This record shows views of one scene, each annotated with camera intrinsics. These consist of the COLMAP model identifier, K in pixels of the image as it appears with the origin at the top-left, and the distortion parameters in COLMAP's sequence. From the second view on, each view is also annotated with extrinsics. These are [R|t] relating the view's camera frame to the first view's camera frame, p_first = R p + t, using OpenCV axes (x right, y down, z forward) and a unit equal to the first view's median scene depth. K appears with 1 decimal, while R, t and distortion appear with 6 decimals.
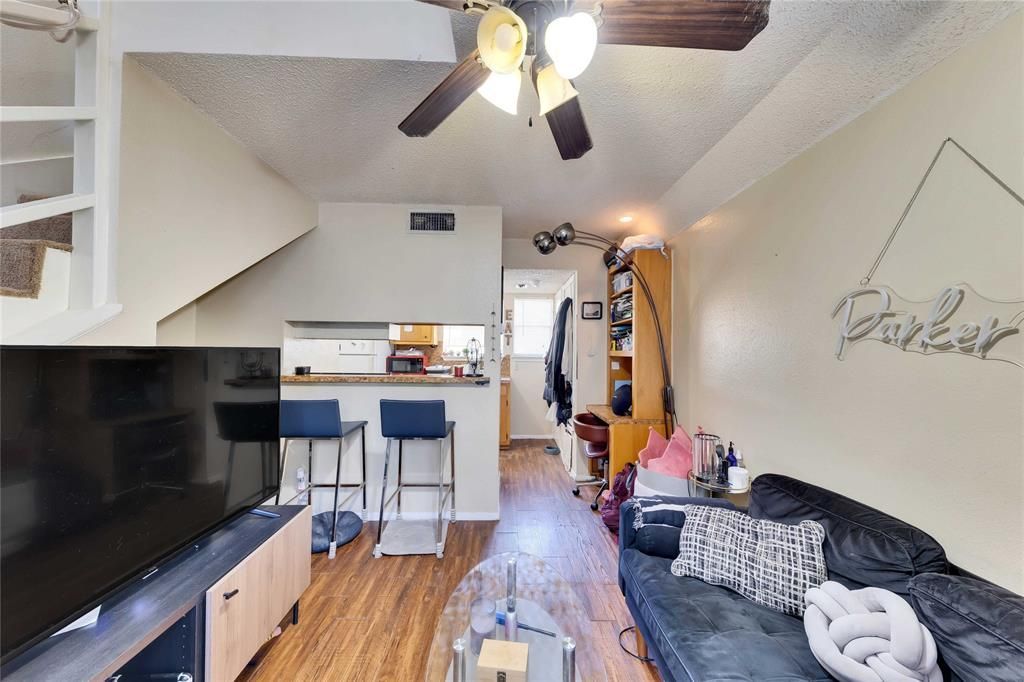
lens RADIAL K [[351.6, 0, 517.4], [0, 351.6, 344.0], [0, 0, 1]] dist [0.007760, -0.001949]
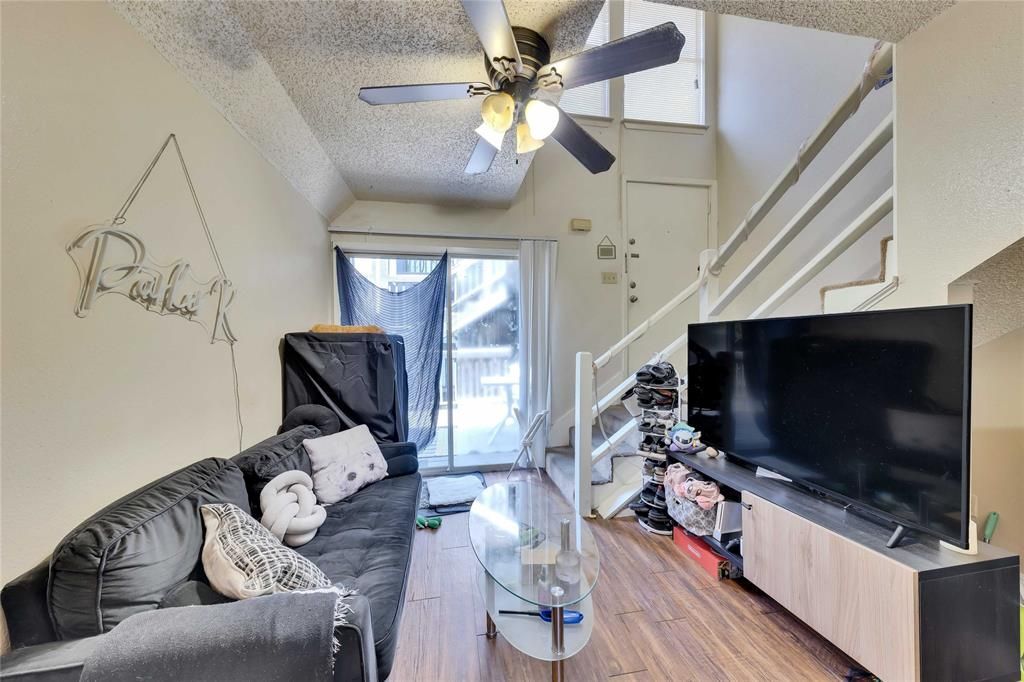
lens RADIAL K [[351.6, 0, 509.2], [0, 351.6, 340.0], [0, 0, 1]] dist [0.007760, -0.001949]
pose [[-0.990177, -0.004058, -0.139757, 0.214405], [-0.003234, 0.999976, -0.006116, 0.102443], [0.139779, -0.005604, -0.990167, 2.037393]]
